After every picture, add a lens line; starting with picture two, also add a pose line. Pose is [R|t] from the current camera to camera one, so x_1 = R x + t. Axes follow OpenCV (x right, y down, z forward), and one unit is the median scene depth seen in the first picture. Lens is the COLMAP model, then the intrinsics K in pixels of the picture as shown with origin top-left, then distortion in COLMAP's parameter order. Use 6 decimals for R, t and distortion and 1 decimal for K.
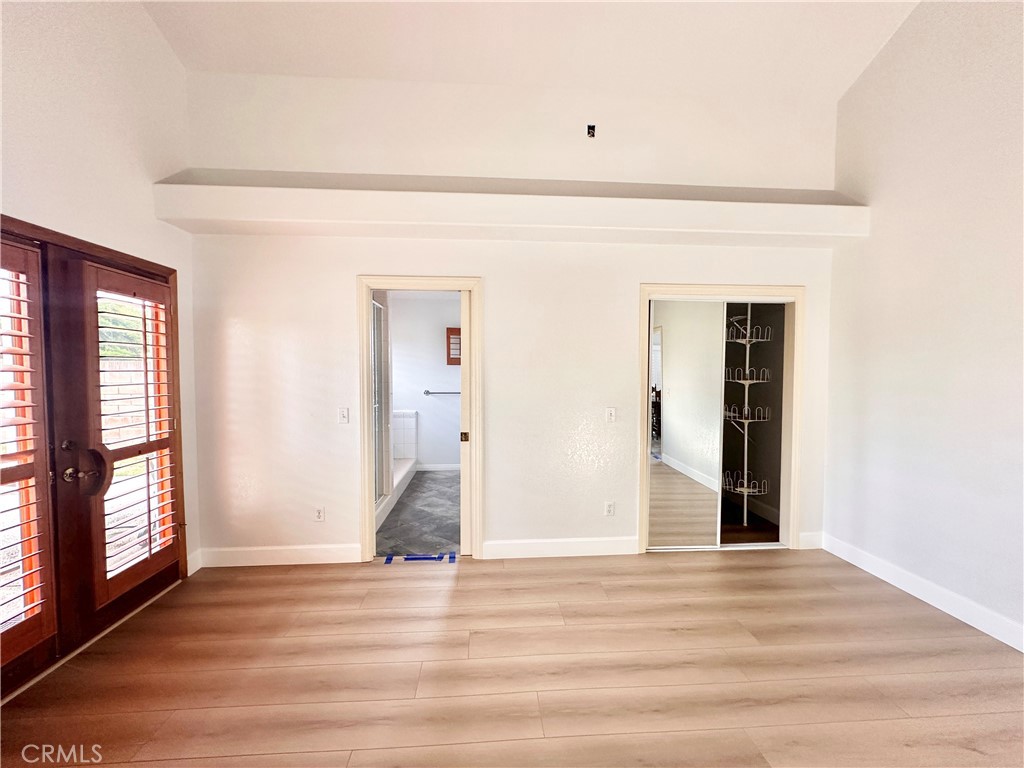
lens RADIAL K [[408.1, 0, 512.1], [0, 408.1, 385.0], [0, 0, 1]] dist [-0.001091, 0.000229]
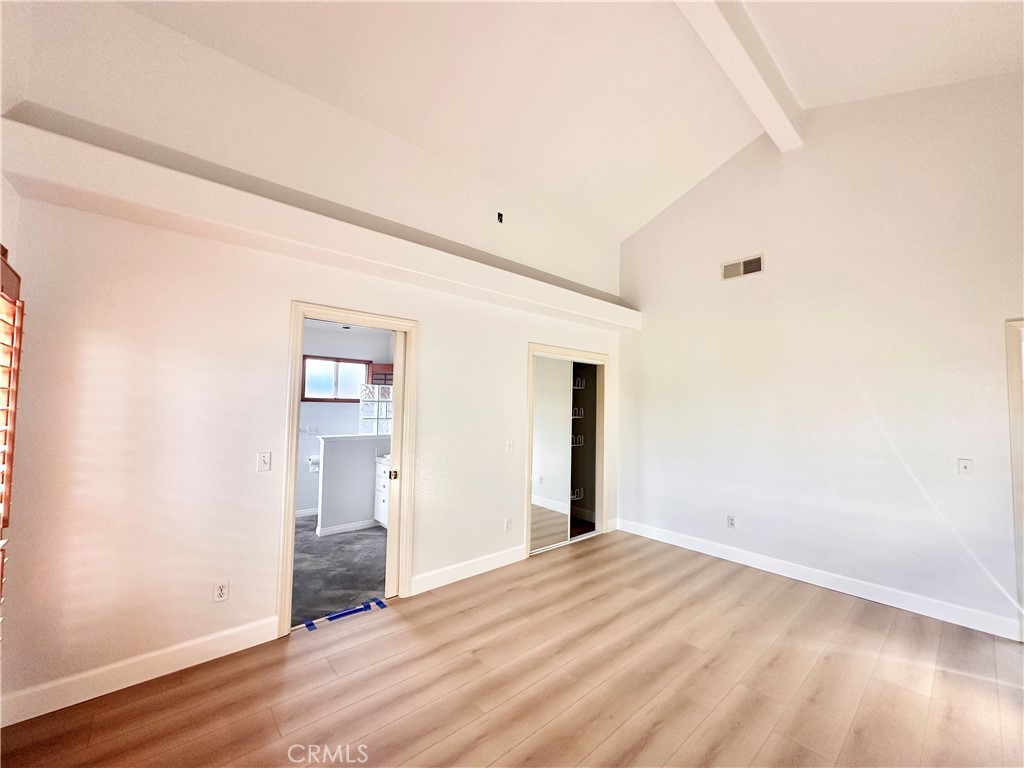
lens RADIAL K [[408.1, 0, 511.8], [0, 408.1, 384.9], [0, 0, 1]] dist [-0.001091, 0.000229]
pose [[0.793783, 0.043439, 0.606647, -0.525079], [0.000858, 0.997365, -0.072539, -0.021254], [-0.608200, 0.058101, 0.791655, 0.020113]]
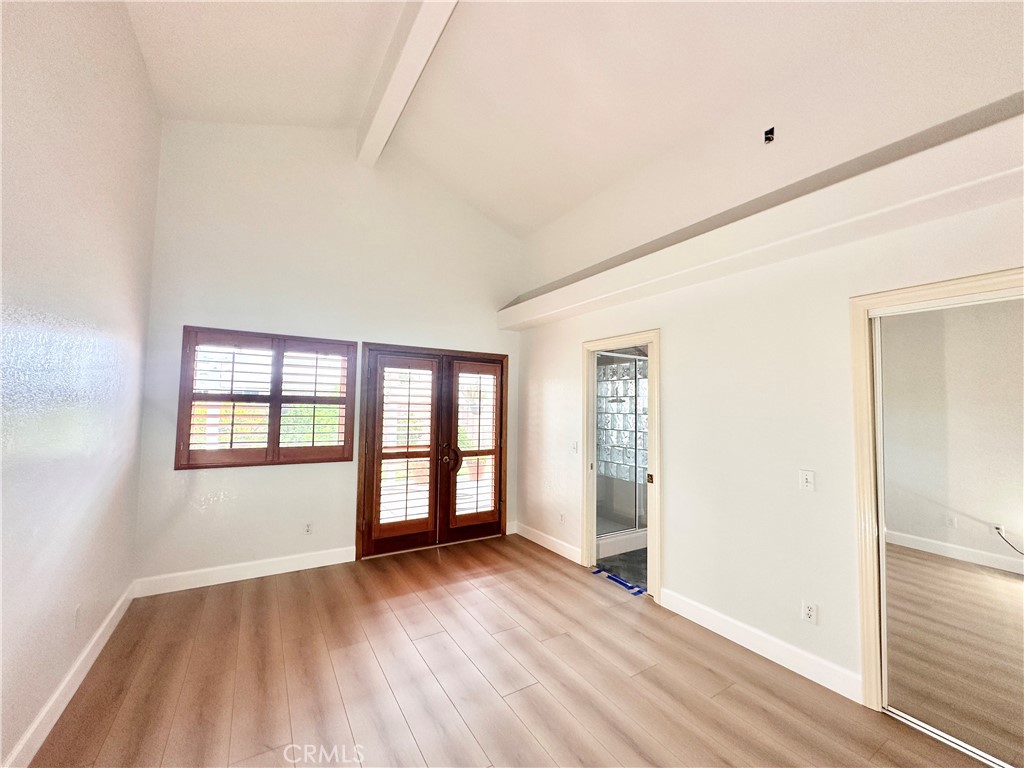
lens RADIAL K [[408.1, 0, 514.5], [0, 408.1, 386.9], [0, 0, 1]] dist [-0.001091, 0.000229]
pose [[0.476333, -0.037684, -0.878457, 0.676471], [-0.047448, 0.996524, -0.068477, -0.021370], [0.877984, 0.074299, 0.472889, 0.179931]]
